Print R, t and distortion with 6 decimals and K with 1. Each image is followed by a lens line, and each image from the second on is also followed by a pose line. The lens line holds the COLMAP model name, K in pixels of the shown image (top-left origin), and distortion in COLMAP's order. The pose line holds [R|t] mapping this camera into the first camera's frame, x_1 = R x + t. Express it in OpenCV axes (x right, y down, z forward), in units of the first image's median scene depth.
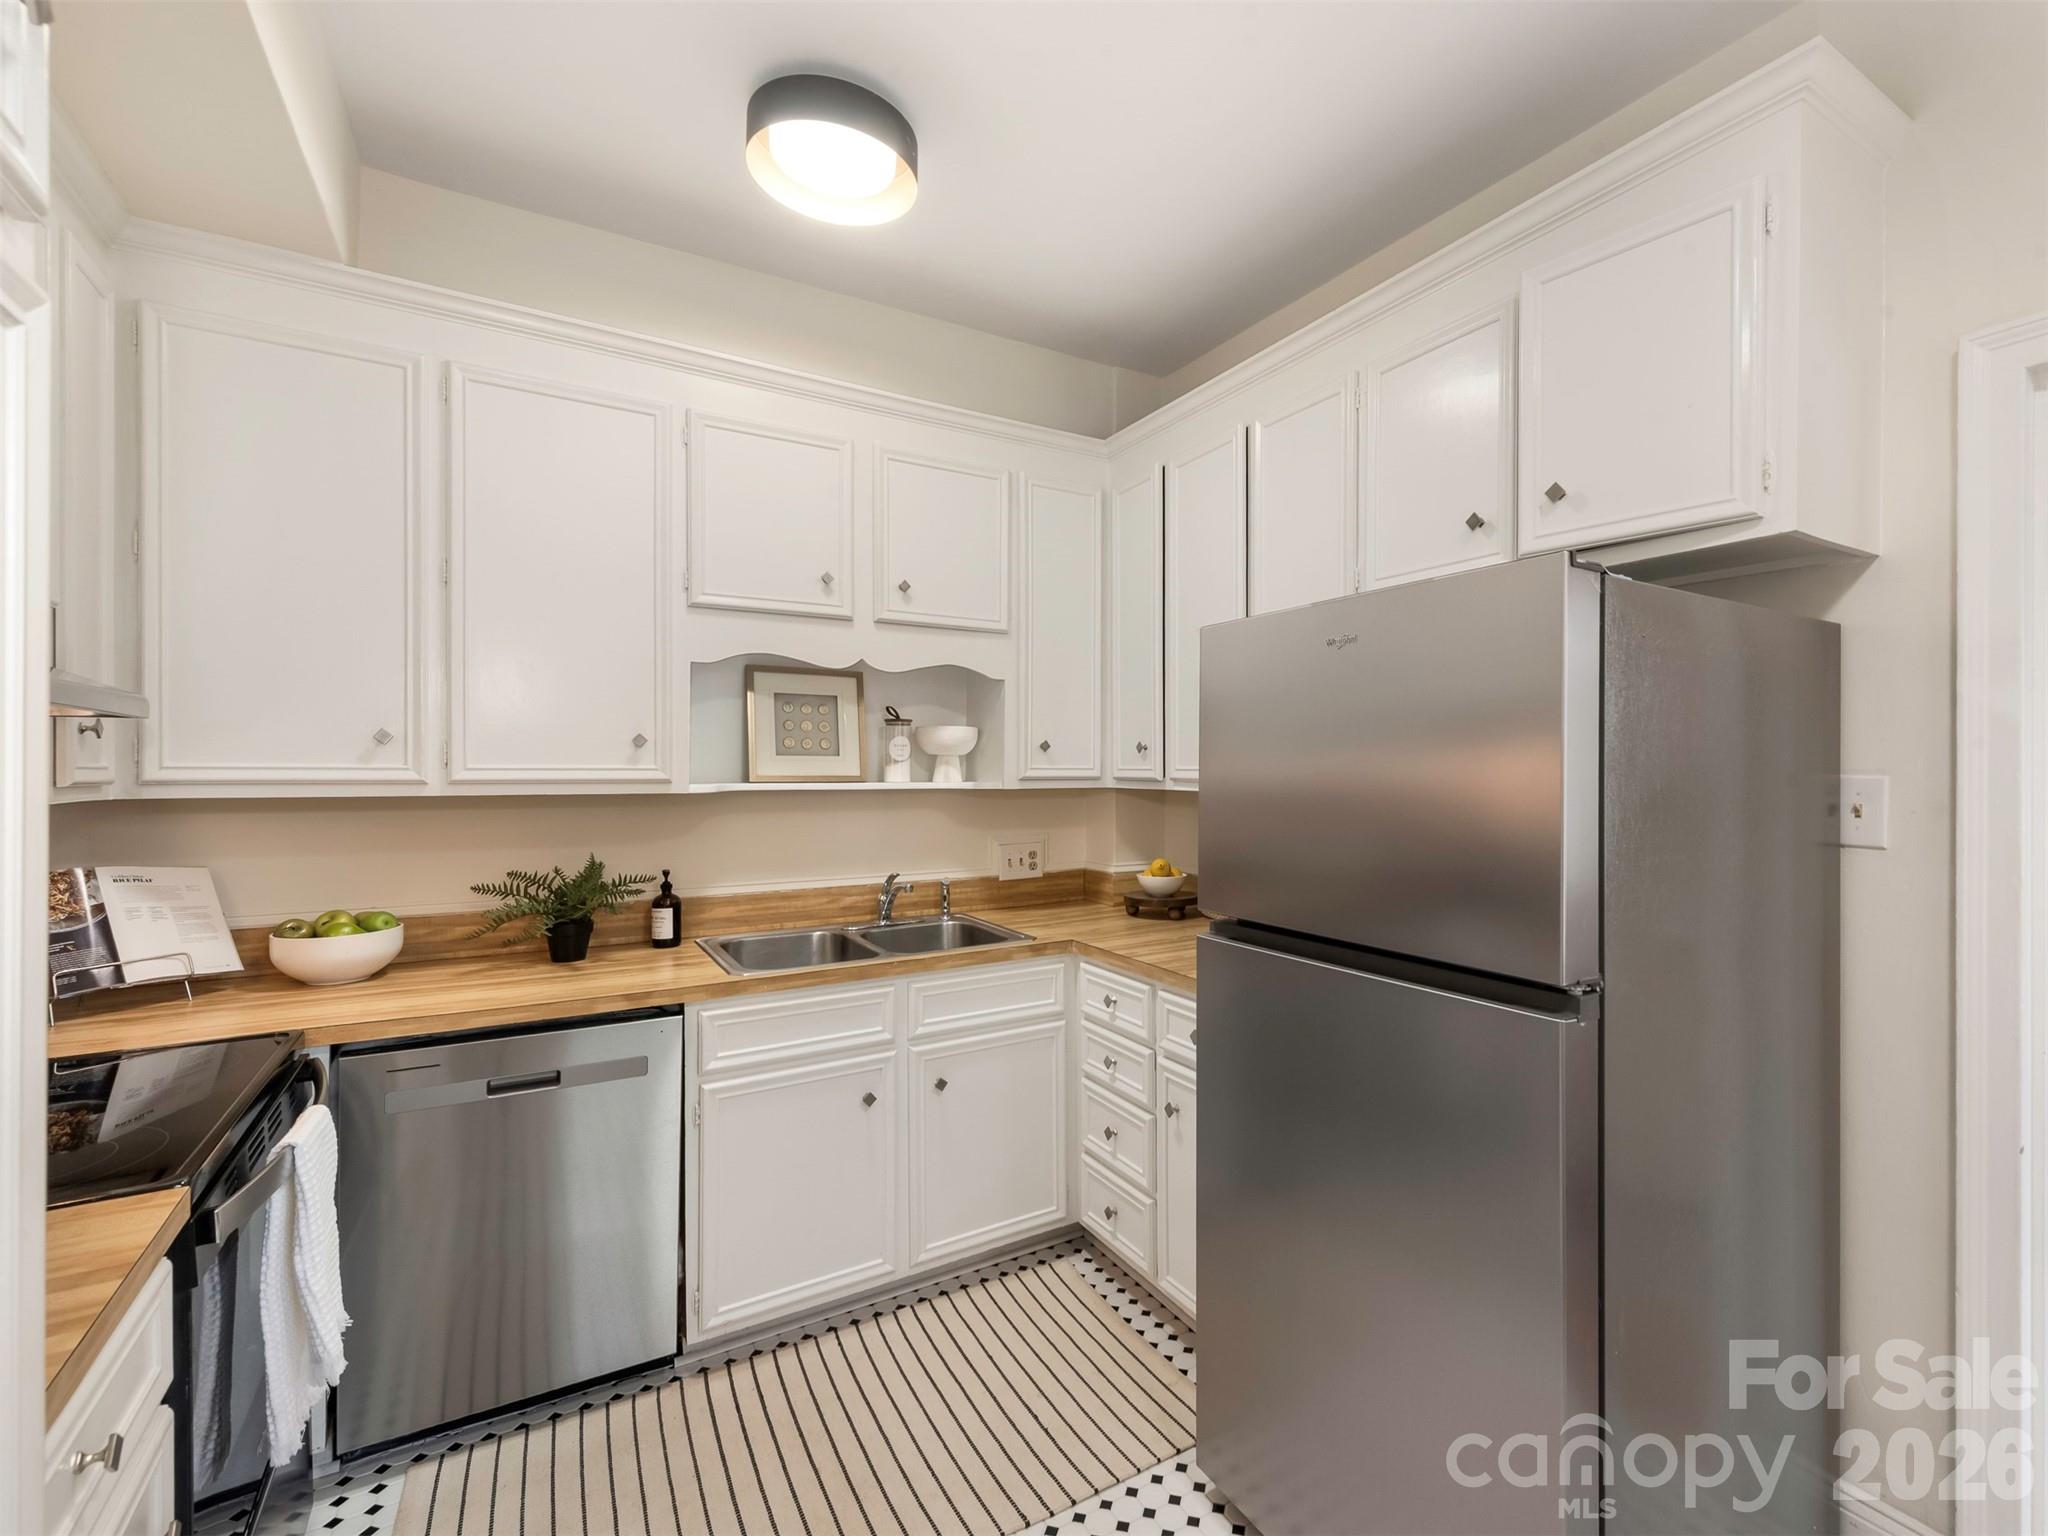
lens RADIAL K [[887.8, 0, 1033.4], [0, 887.8, 759.4], [0, 0, 1]] dist [0.017243, -0.009663]
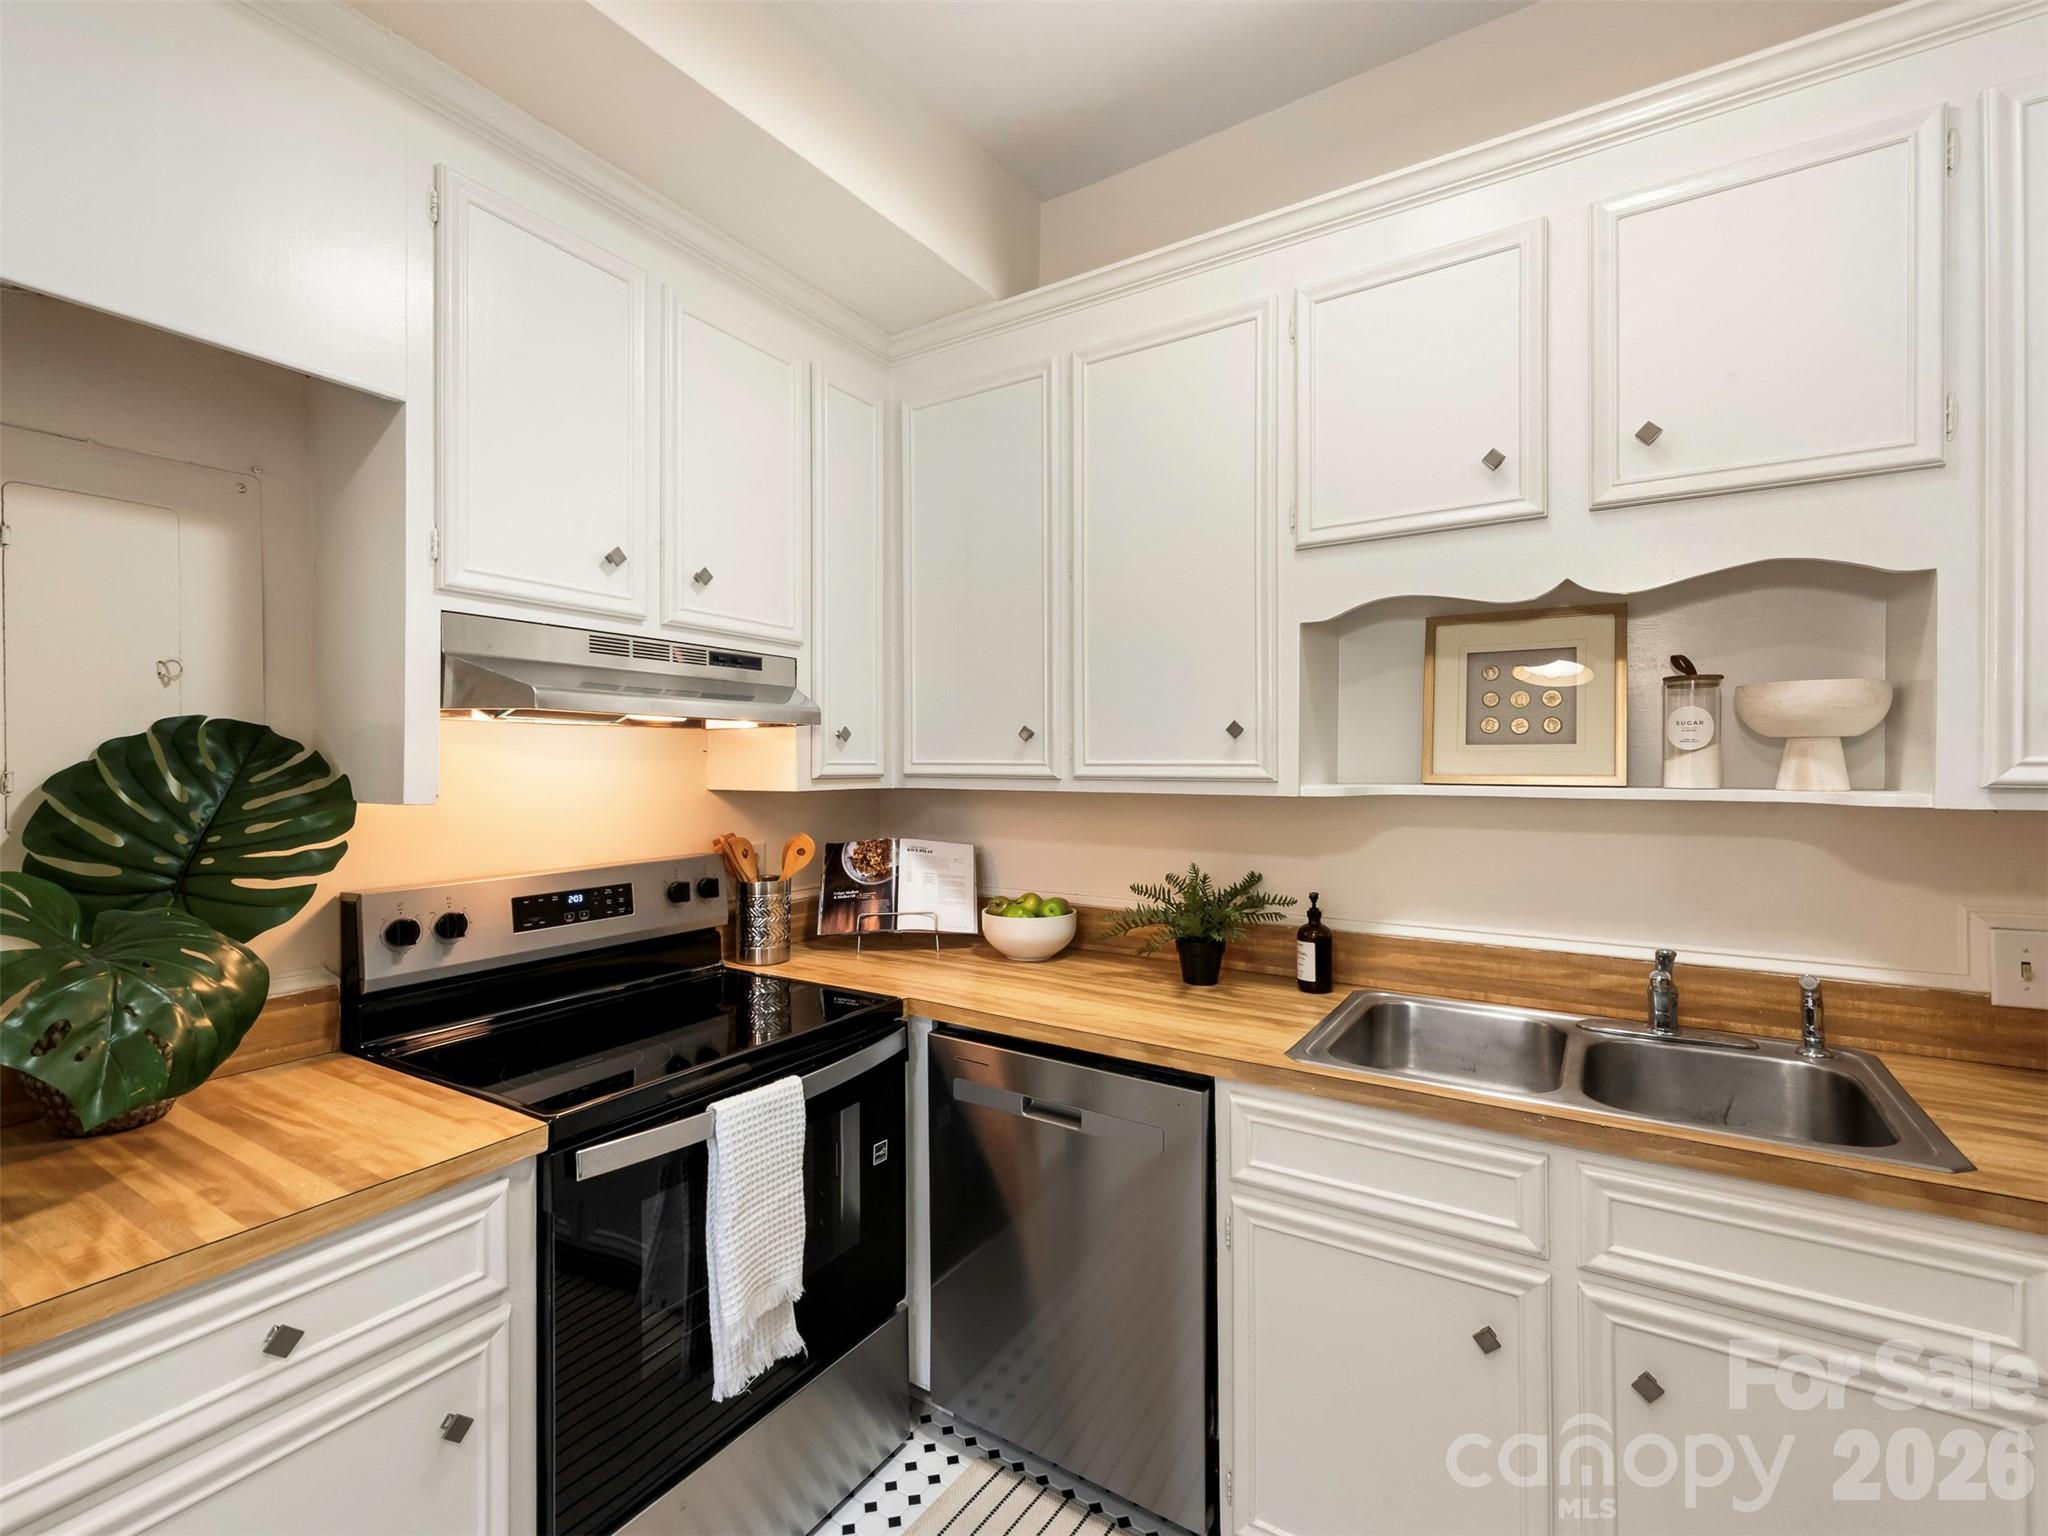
lens RADIAL K [[887.8, 0, 1033.4], [0, 887.8, 759.4], [0, 0, 1]] dist [0.017243, -0.009663]
pose [[0.488823, -0.006420, -0.872359, 0.152951], [0.008389, 0.999961, -0.002659, 0.006157], [0.872343, -0.006018, 0.488858, 0.402340]]
